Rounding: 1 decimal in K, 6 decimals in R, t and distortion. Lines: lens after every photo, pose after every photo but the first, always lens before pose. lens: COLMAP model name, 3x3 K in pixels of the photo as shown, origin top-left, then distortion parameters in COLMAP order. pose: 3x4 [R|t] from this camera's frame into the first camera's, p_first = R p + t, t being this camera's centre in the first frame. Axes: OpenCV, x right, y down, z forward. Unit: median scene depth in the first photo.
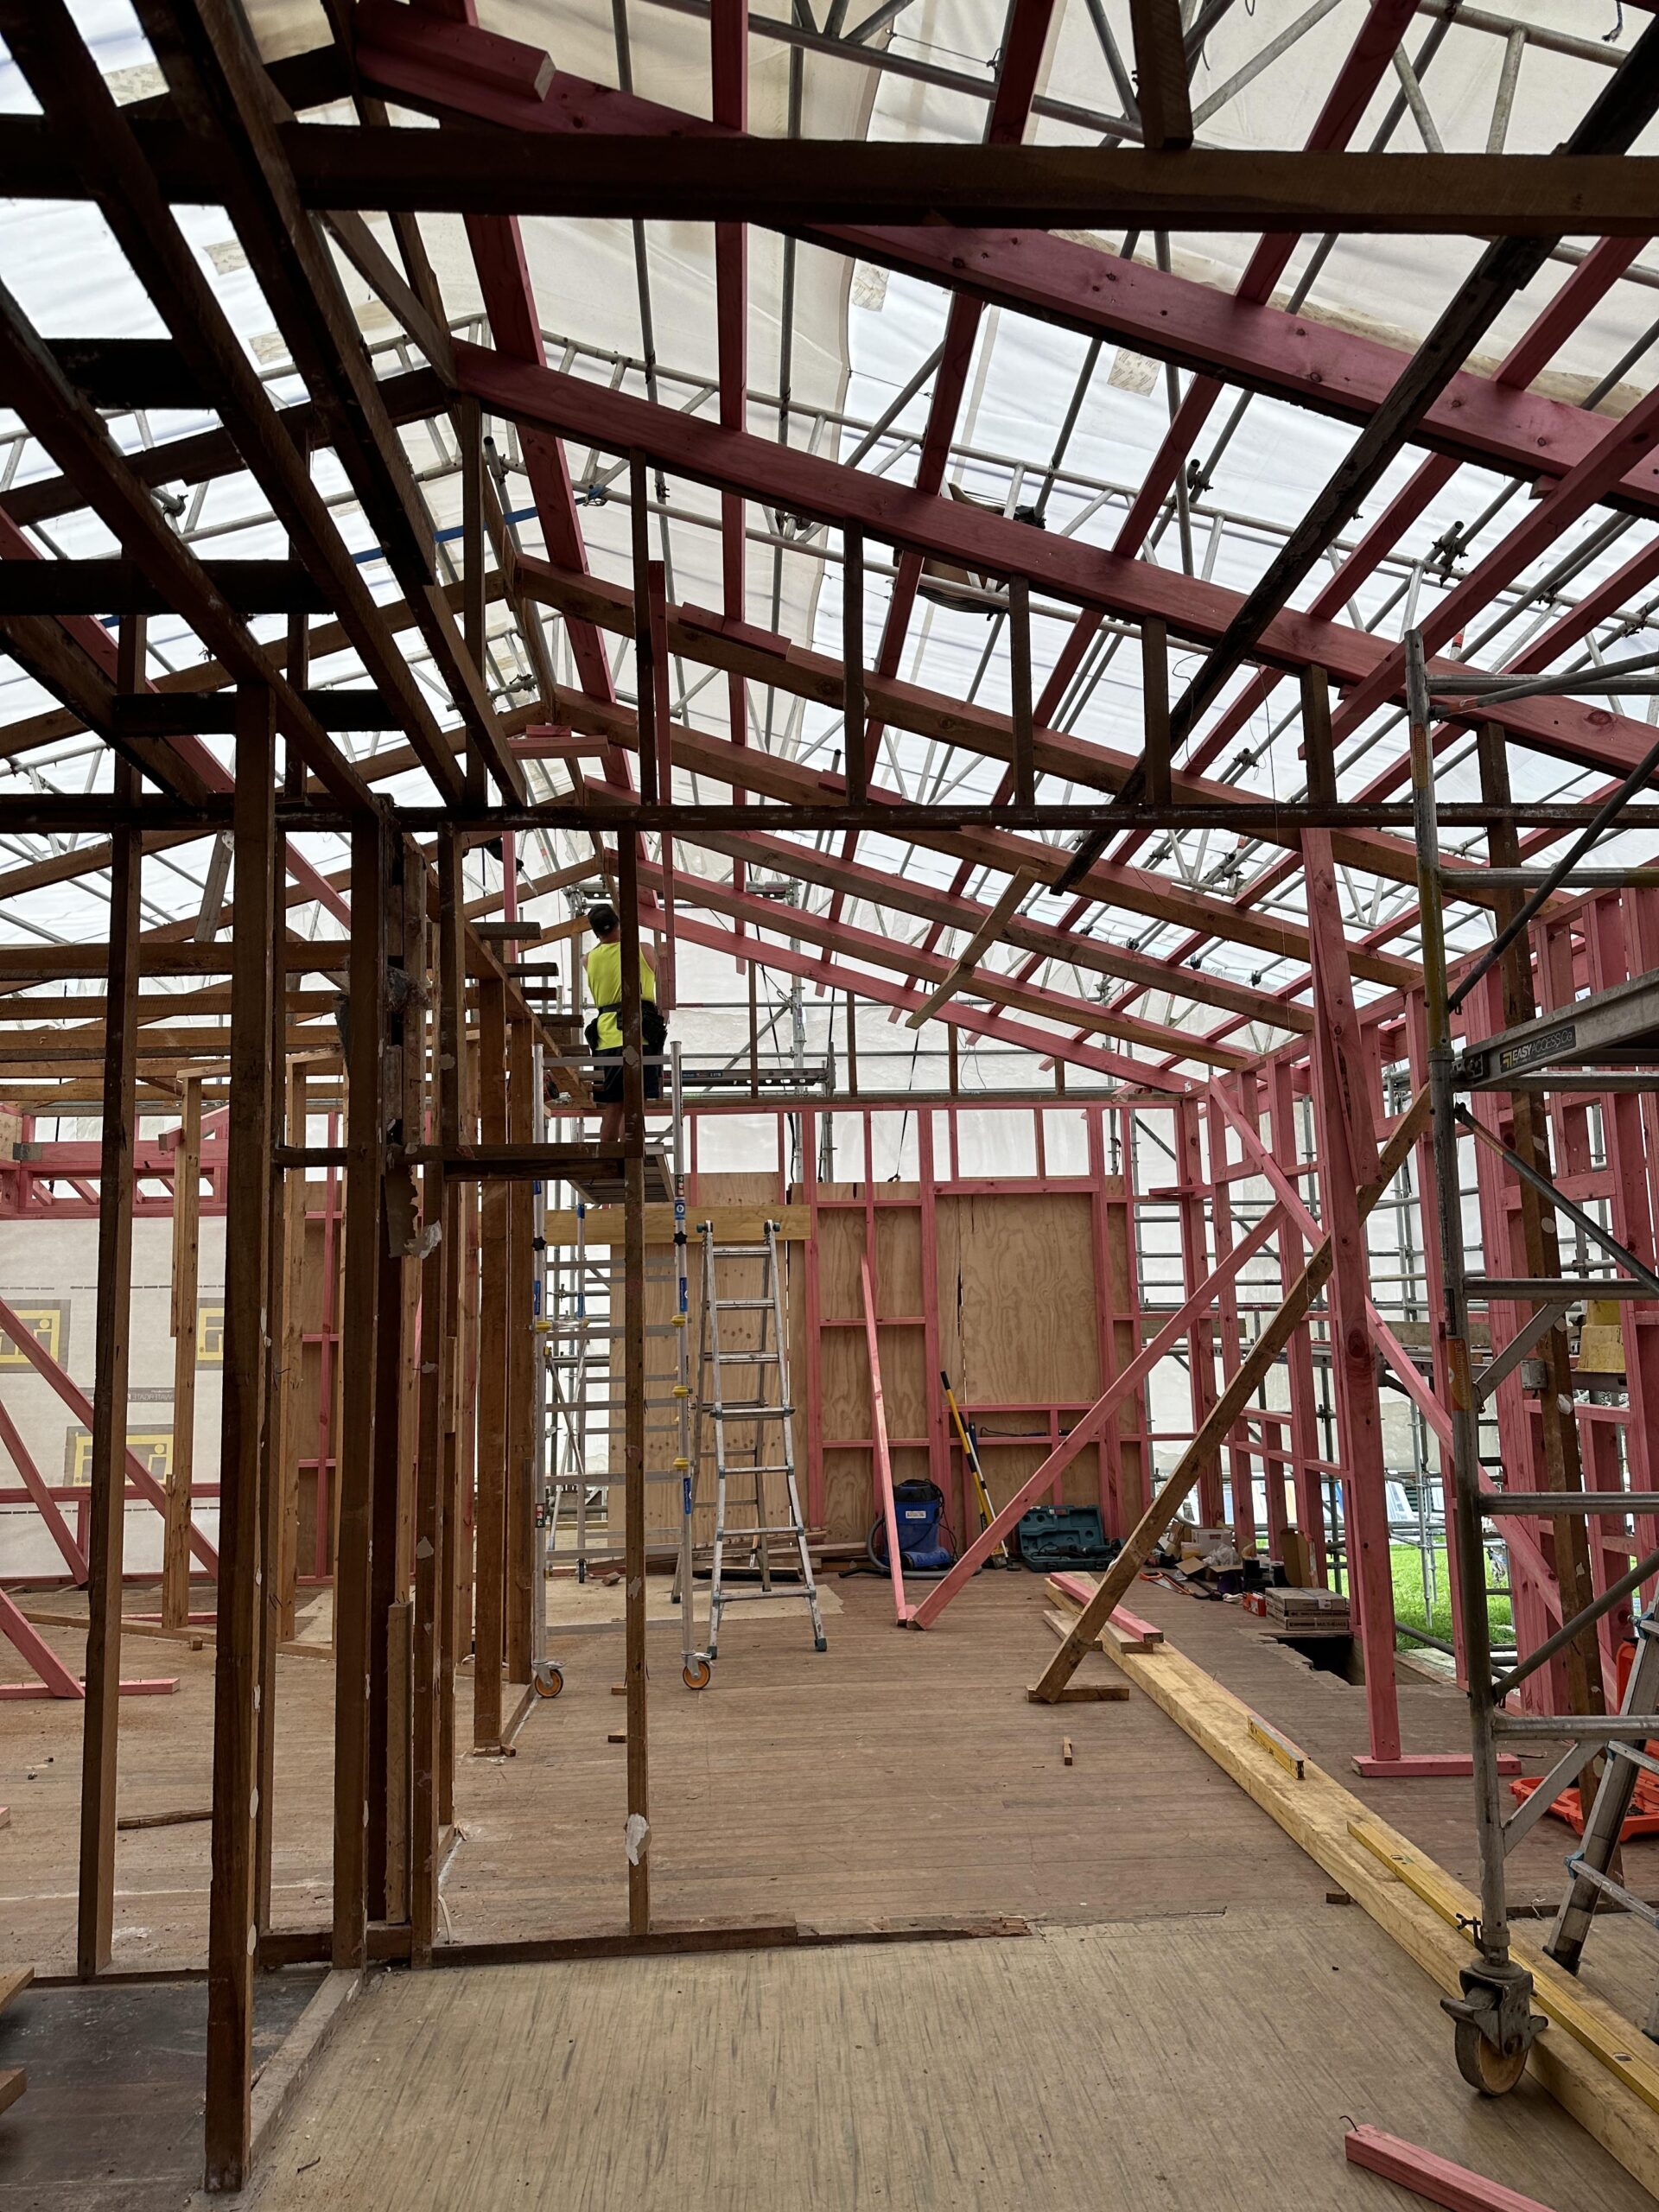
lens RADIAL K [[1547.6, 0, 830.6], [0, 1547.6, 1095.7], [0, 0, 1]] dist [0.063242, -0.072285]
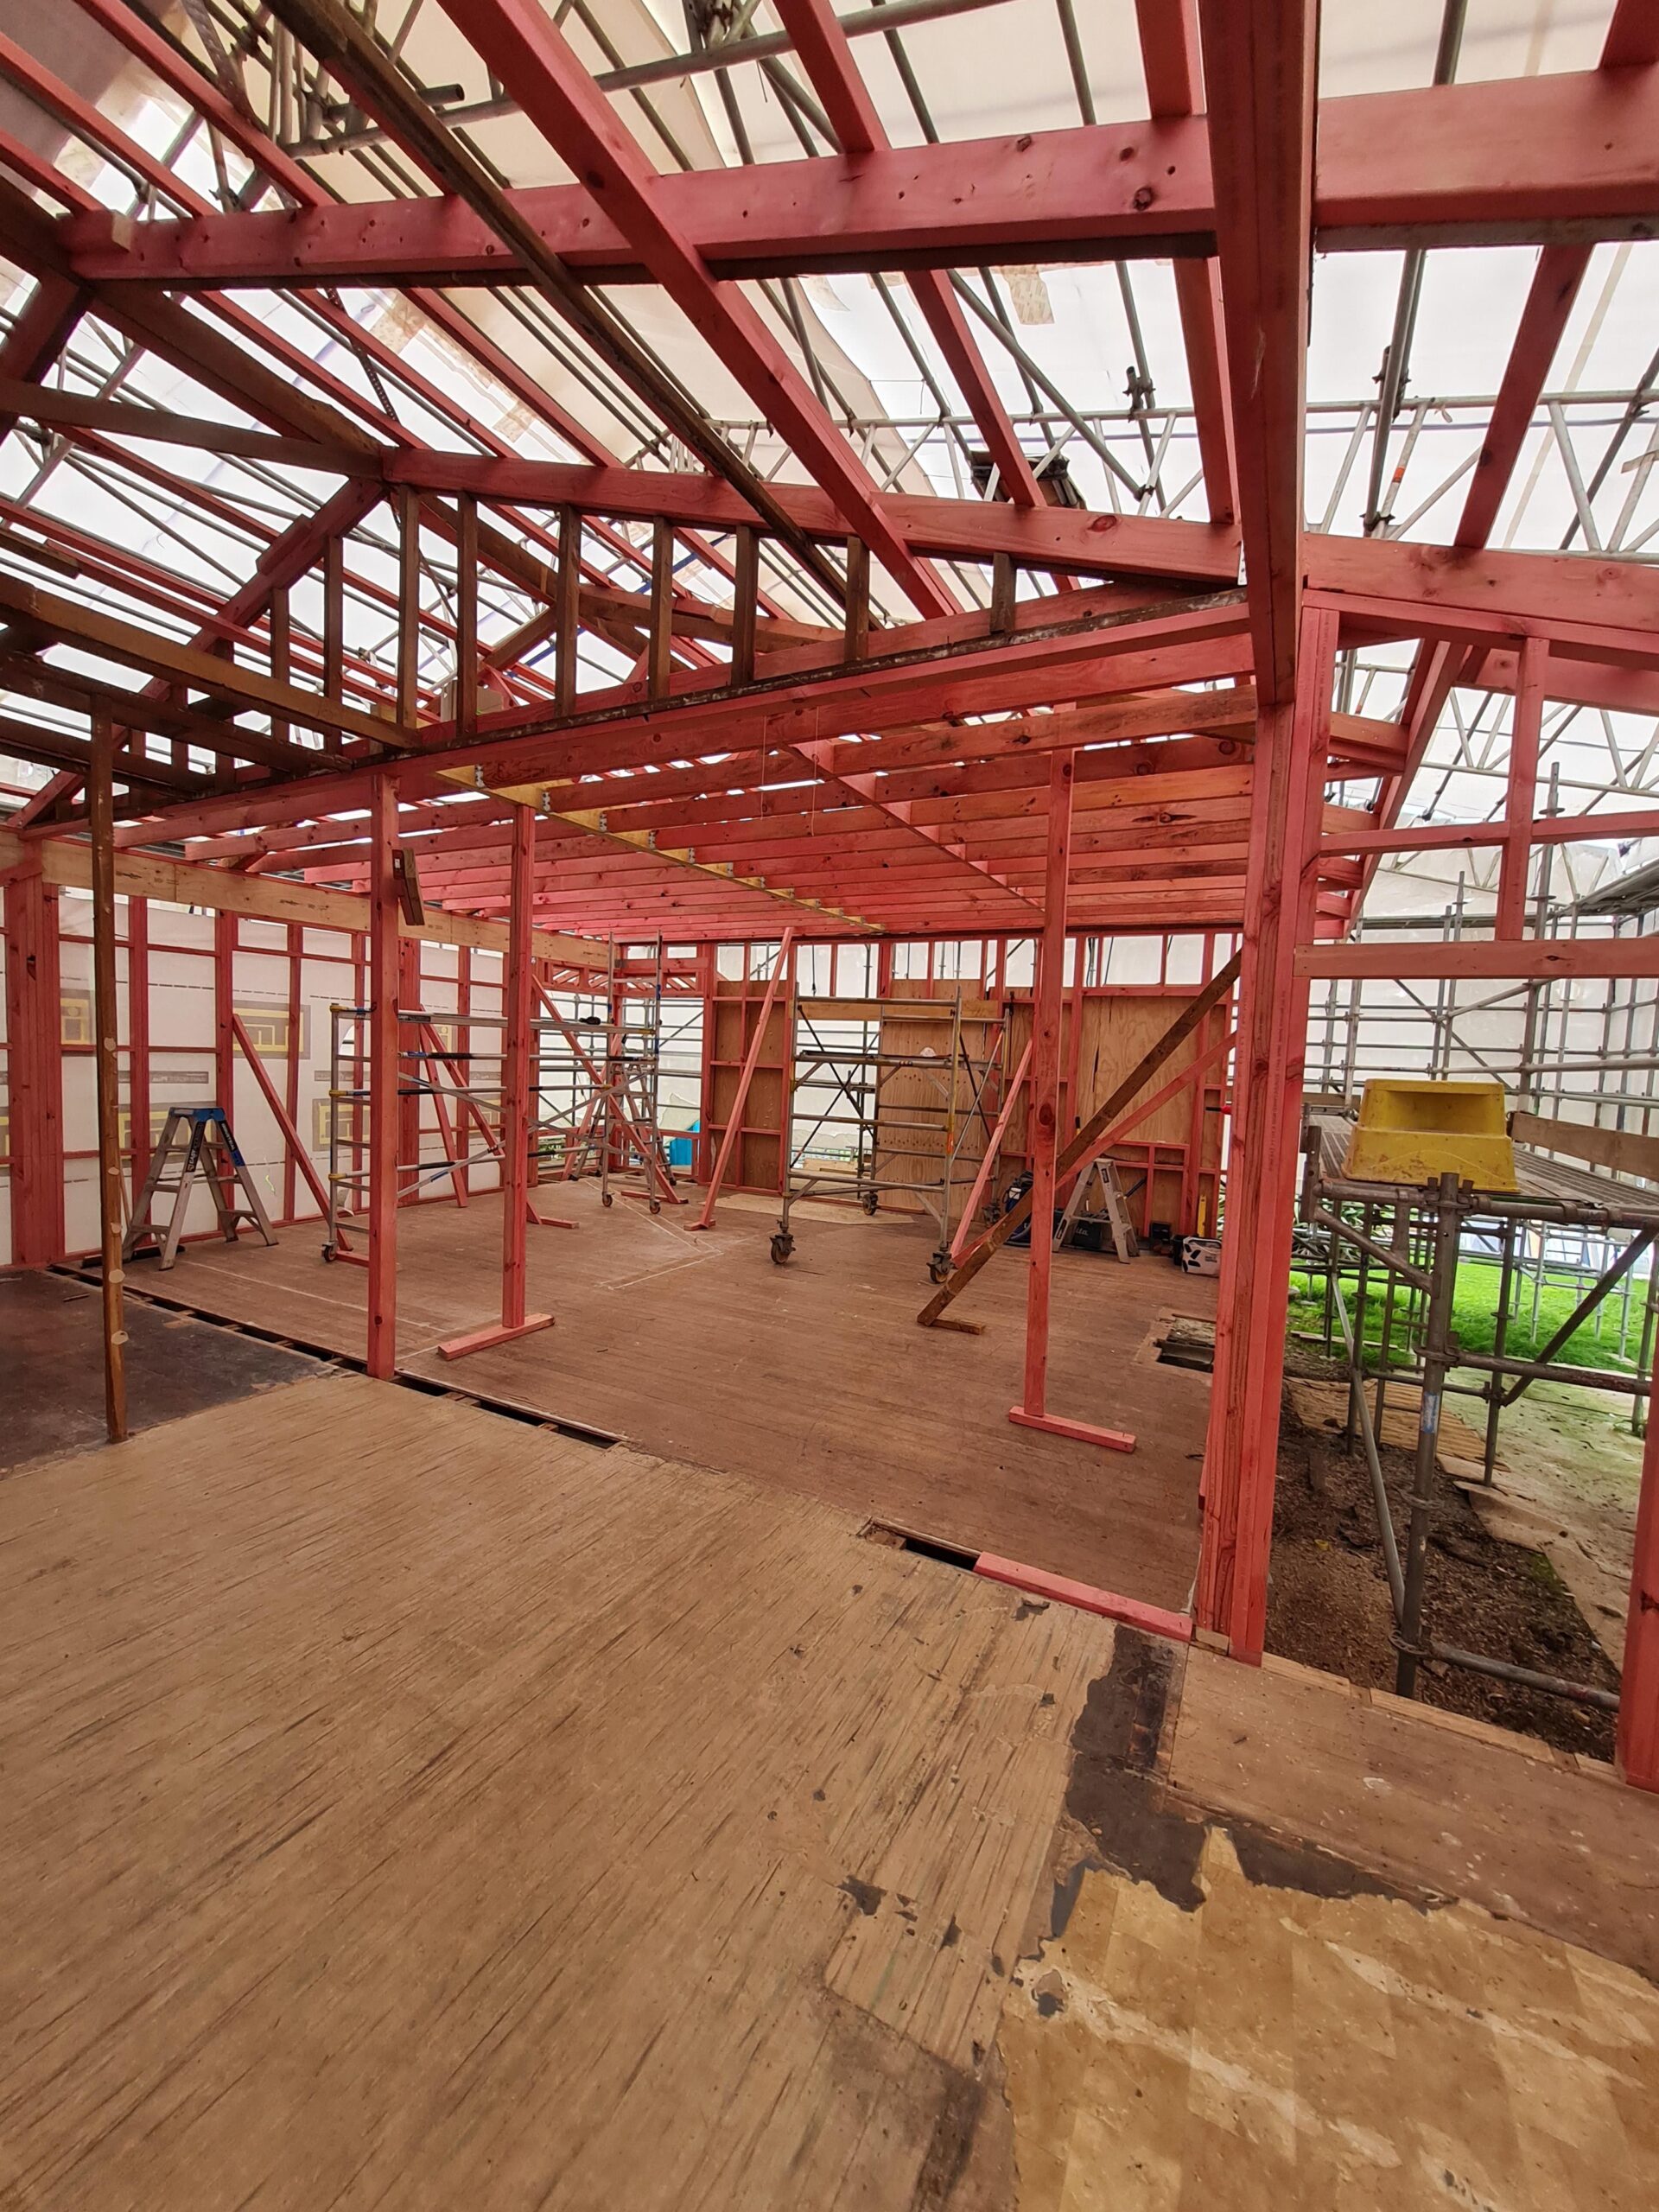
lens RADIAL K [[861.0, 0, 830.9], [0, 861.0, 1119.4], [0, 0, 1]] dist [0.002181, 0.001533]
pose [[0.853273, 0.097001, -0.512364, 0.297356], [0.012619, 0.978418, 0.206251, 0.006842], [0.521312, -0.182454, 0.833633, 0.172098]]
